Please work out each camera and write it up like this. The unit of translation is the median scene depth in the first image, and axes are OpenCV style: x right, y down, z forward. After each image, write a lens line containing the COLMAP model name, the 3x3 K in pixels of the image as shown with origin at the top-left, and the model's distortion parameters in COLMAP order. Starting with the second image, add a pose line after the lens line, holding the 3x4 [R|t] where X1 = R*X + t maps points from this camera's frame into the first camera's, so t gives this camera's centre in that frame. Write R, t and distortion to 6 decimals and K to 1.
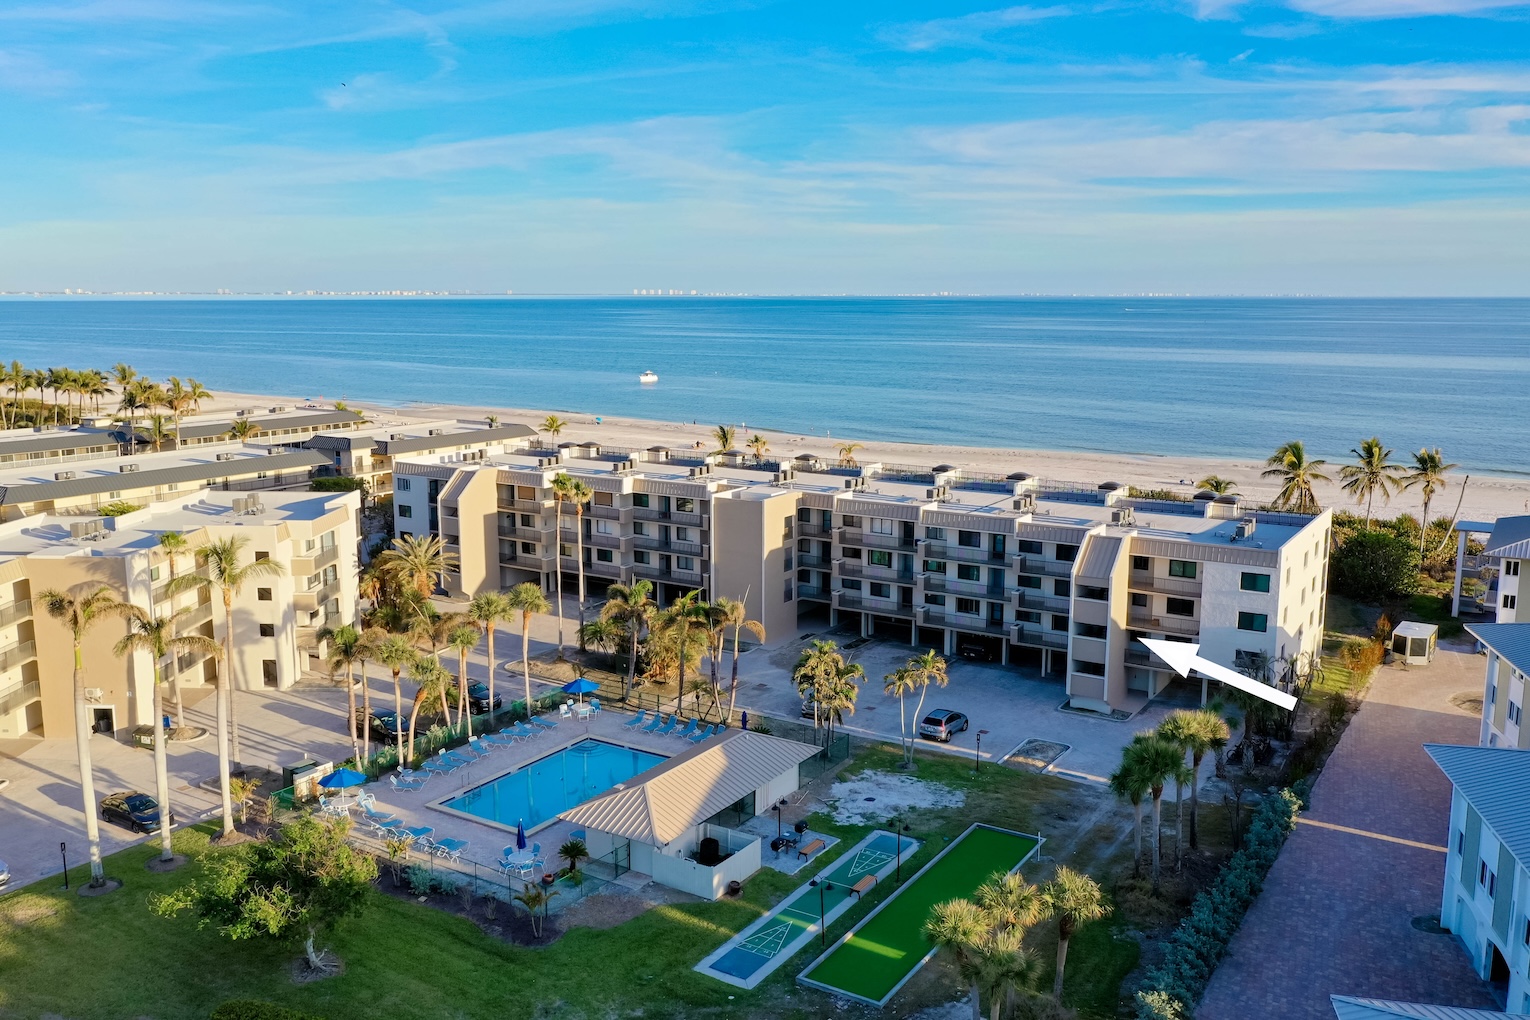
lens RADIAL K [[1286.1, 0, 742.9], [0, 1286.1, 551.9], [0, 0, 1]] dist [0.011023, 0.001737]
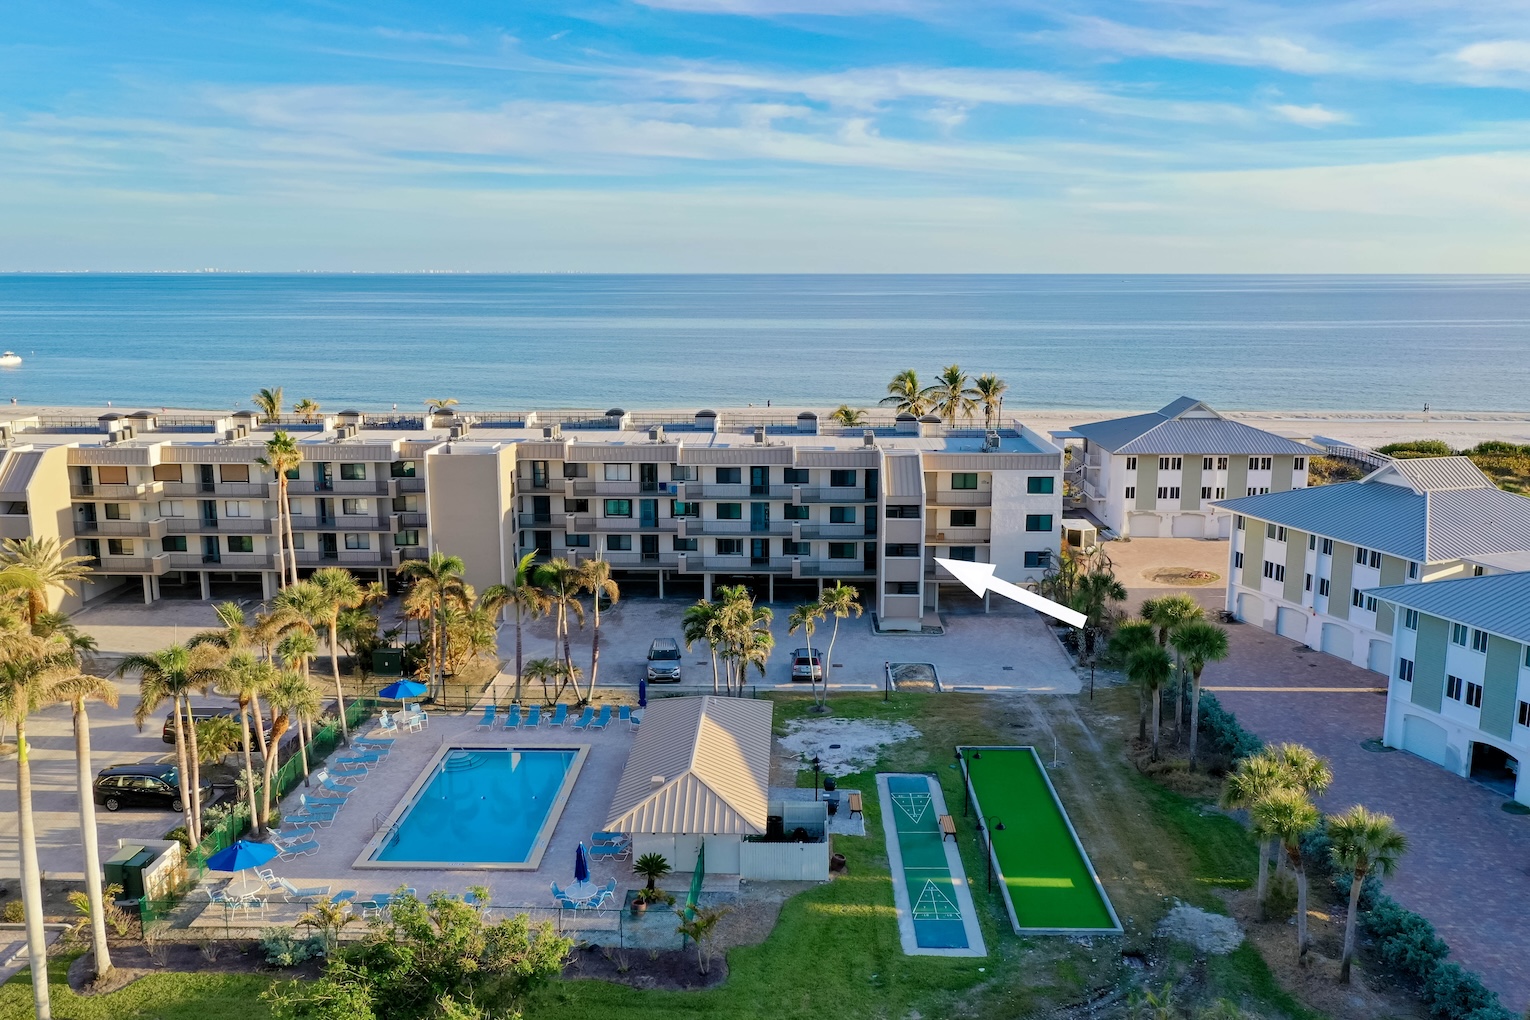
lens RADIAL K [[1286.1, 0, 742.9], [0, 1286.1, 551.9], [0, 0, 1]] dist [0.011023, 0.001737]
pose [[0.850083, -0.108868, 0.515273, -0.252414], [0.102398, 0.993896, 0.041060, 0.006639], [-0.516598, 0.017859, 0.856042, 0.152844]]
